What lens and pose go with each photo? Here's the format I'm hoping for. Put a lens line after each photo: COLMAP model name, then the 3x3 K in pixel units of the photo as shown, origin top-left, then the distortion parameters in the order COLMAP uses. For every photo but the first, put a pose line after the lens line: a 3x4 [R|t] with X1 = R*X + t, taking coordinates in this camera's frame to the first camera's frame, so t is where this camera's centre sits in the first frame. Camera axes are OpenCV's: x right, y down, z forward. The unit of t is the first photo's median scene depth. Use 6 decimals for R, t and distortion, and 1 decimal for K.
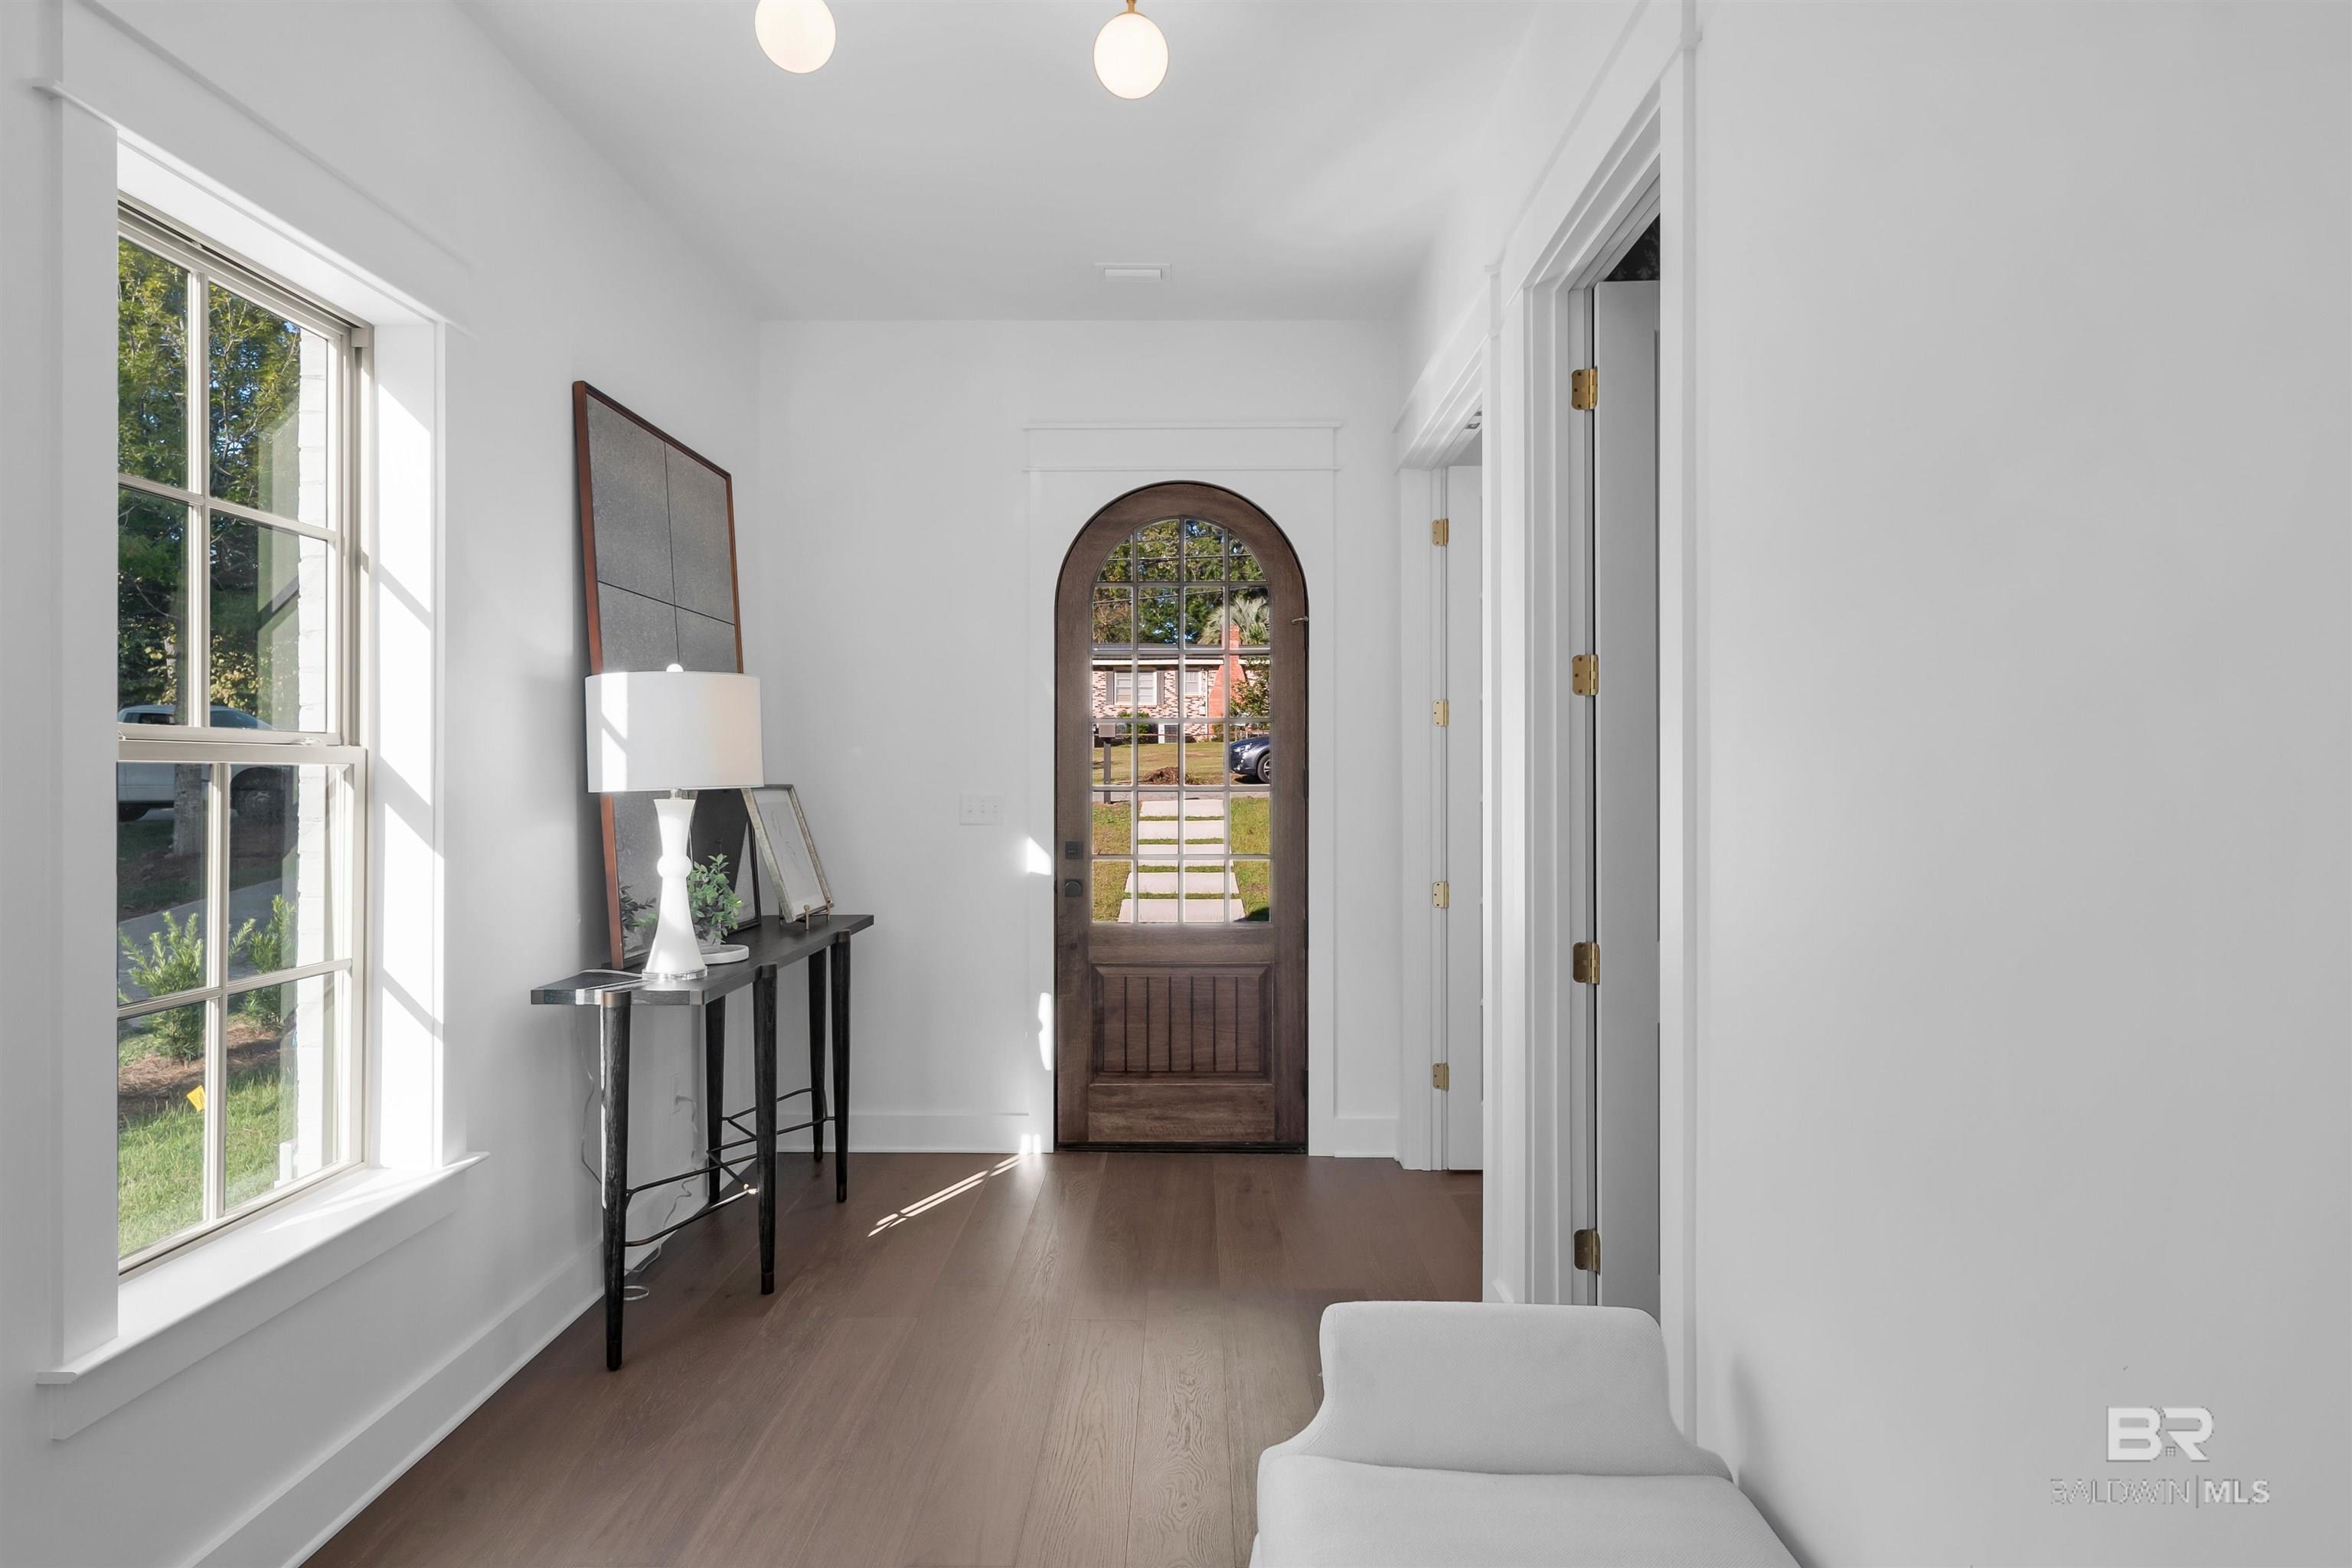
lens RADIAL K [[848.8, 0, 1180.6], [0, 848.8, 782.8], [0, 0, 1]] dist [0.000069, -0.000246]
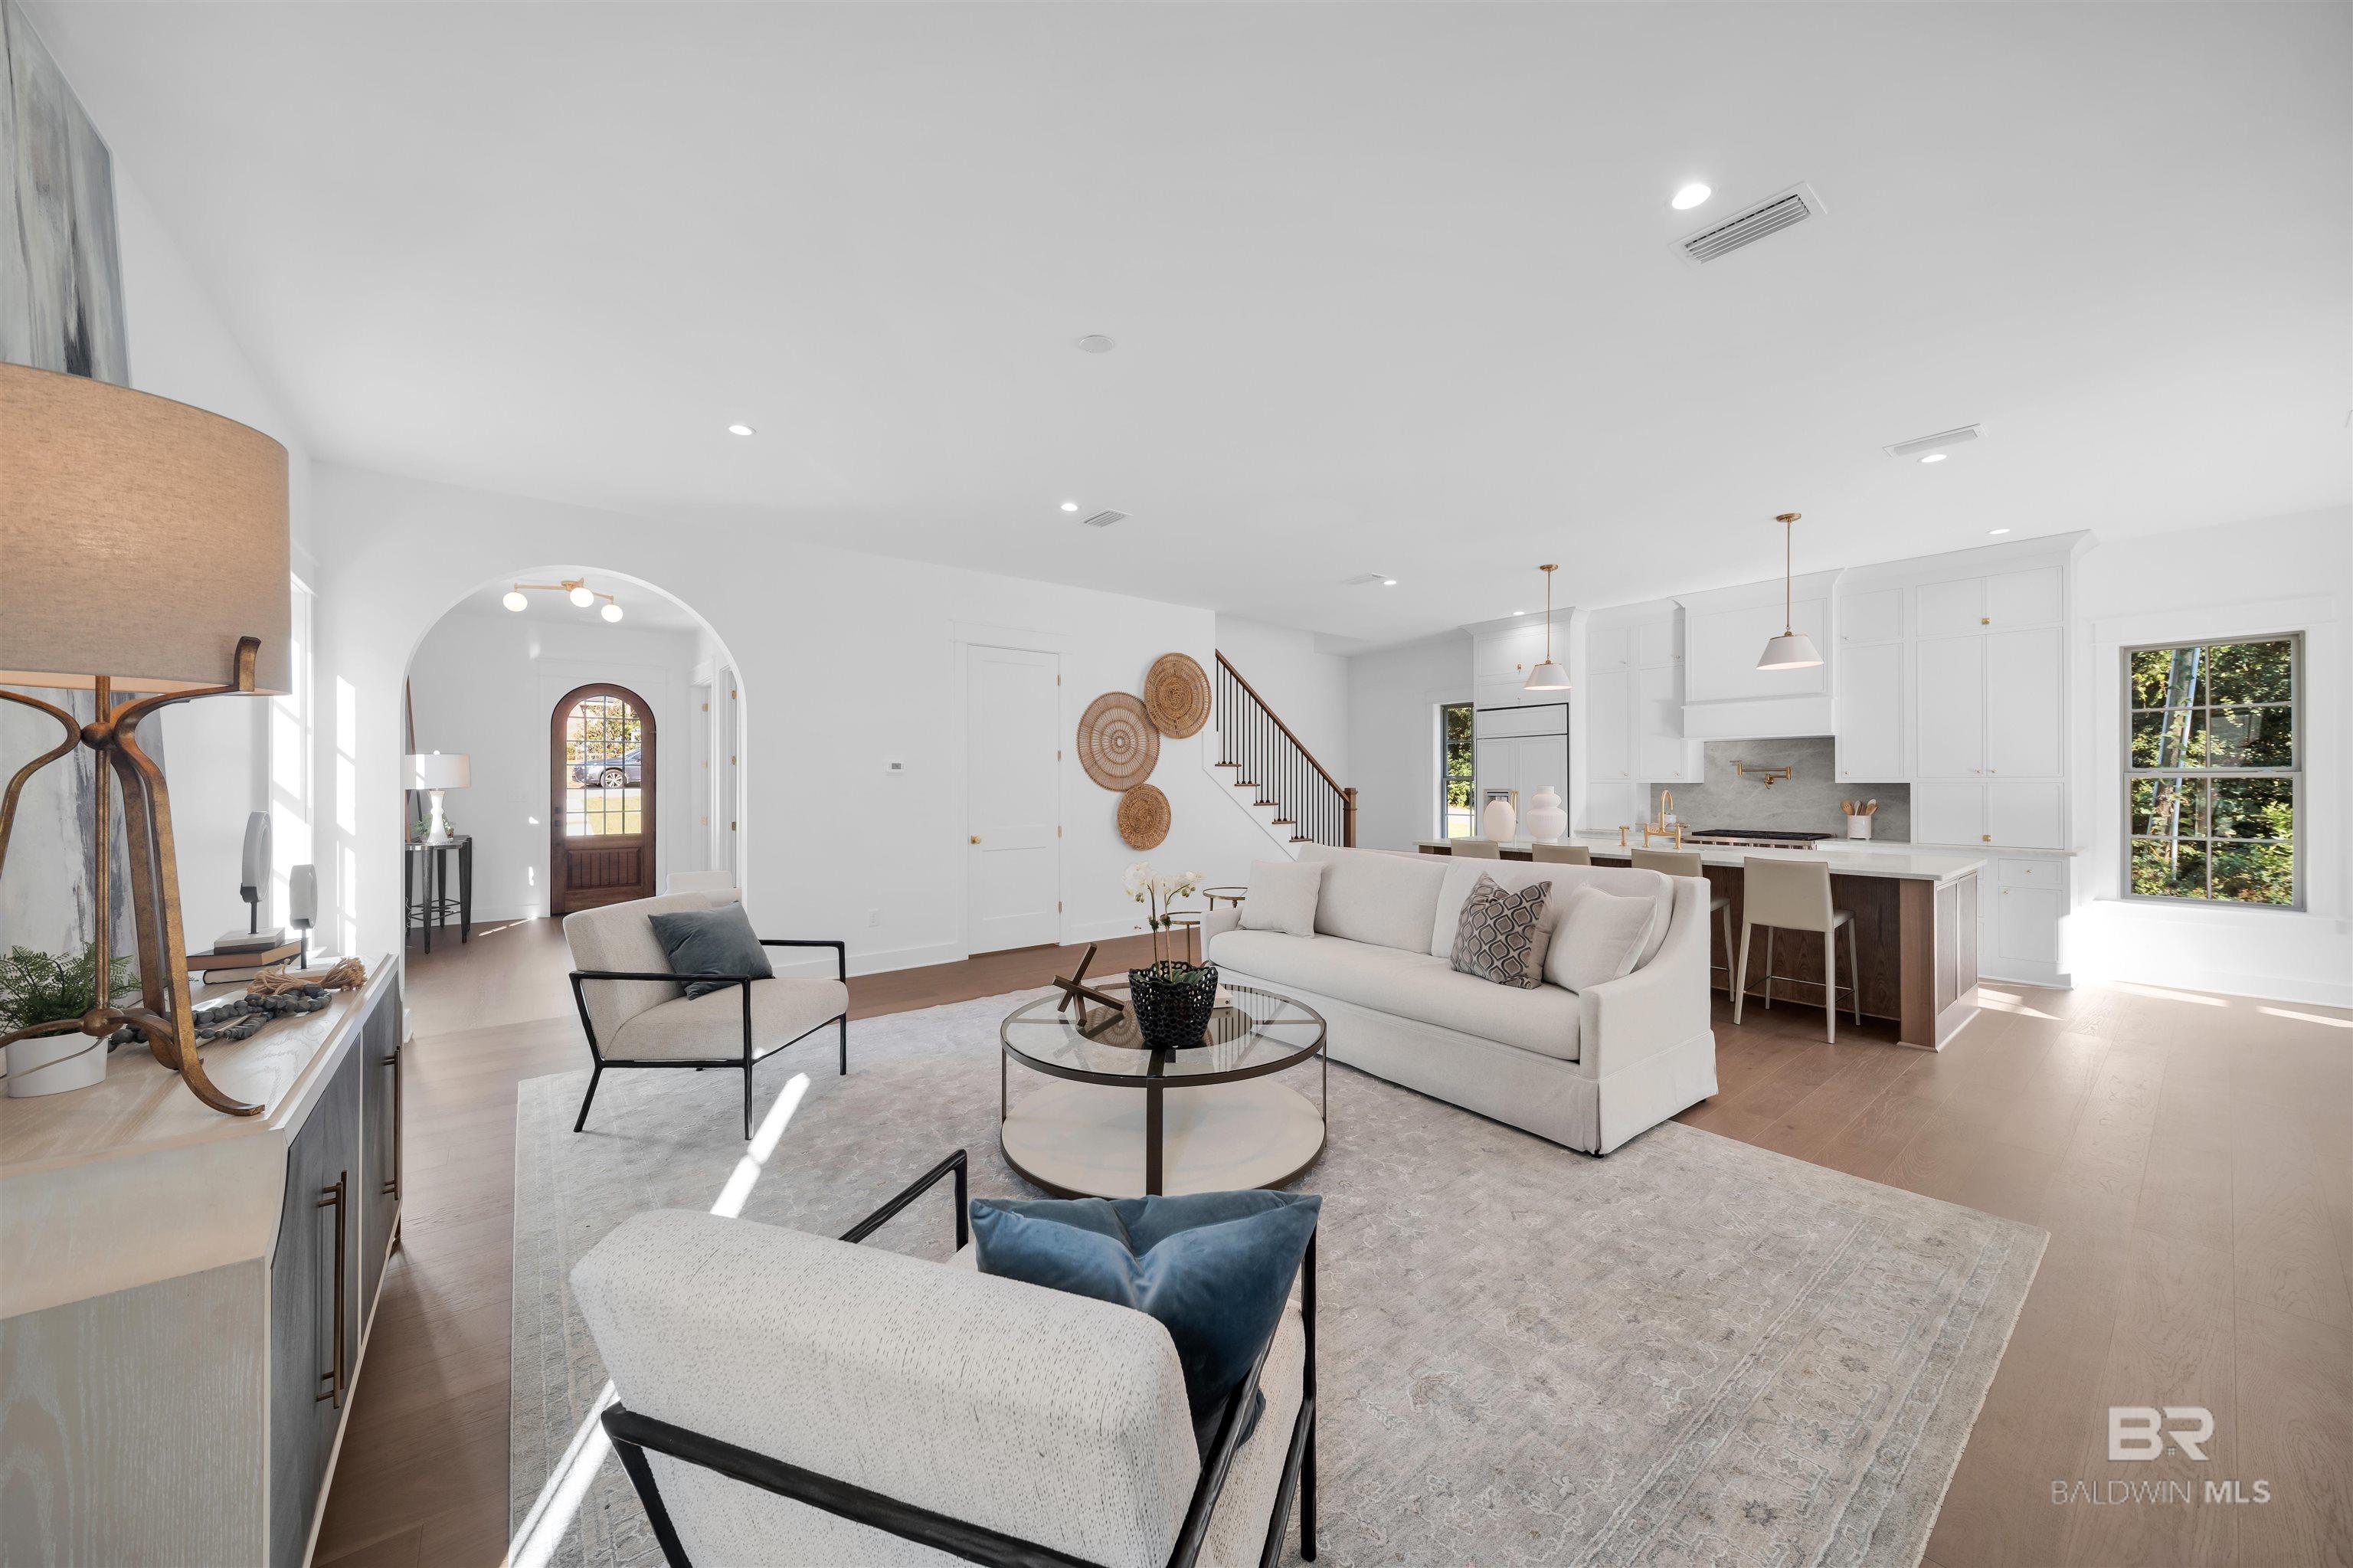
lens RADIAL K [[849.2, 0, 1181.1], [0, 849.2, 782.8], [0, 0, 1]] dist [0.000069, -0.000246]
pose [[0.771214, 0.006139, 0.636547, -0.334002], [-0.004407, 0.999981, -0.004304, -0.008496], [-0.636561, 0.000514, 0.771226, -2.539527]]
